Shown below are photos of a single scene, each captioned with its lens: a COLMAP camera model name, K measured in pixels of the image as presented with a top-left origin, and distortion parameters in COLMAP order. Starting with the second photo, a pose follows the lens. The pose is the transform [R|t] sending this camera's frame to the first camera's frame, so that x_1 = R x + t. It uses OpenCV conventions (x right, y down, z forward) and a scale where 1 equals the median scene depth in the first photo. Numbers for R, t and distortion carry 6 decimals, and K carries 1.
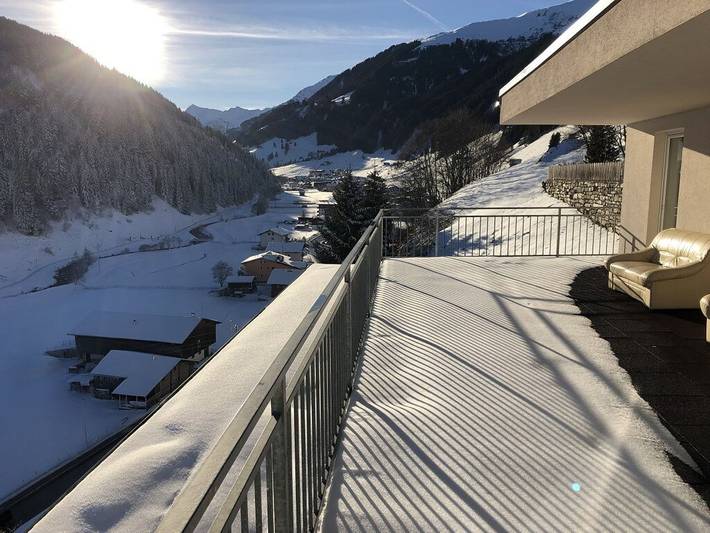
lens RADIAL K [[670.9, 0, 355.0], [0, 670.9, 266.5], [0, 0, 1]] dist [-0.053855, -0.001671]
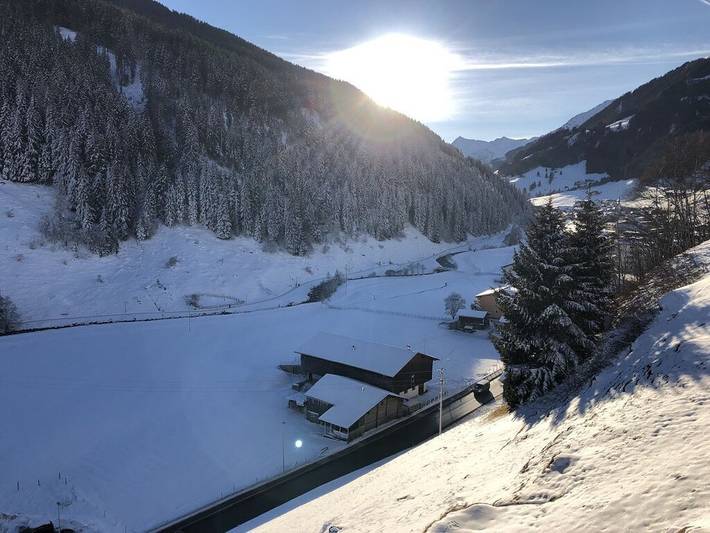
lens RADIAL K [[572.2, 0, 354.7], [0, 572.2, 247.6], [0, 0, 1]] dist [-0.003344, -0.014911]
pose [[0.874678, 0.043661, -0.482734, 0.064179], [-0.073428, 0.996376, -0.042928, -0.024558], [0.479111, 0.072994, 0.874714, 0.185157]]
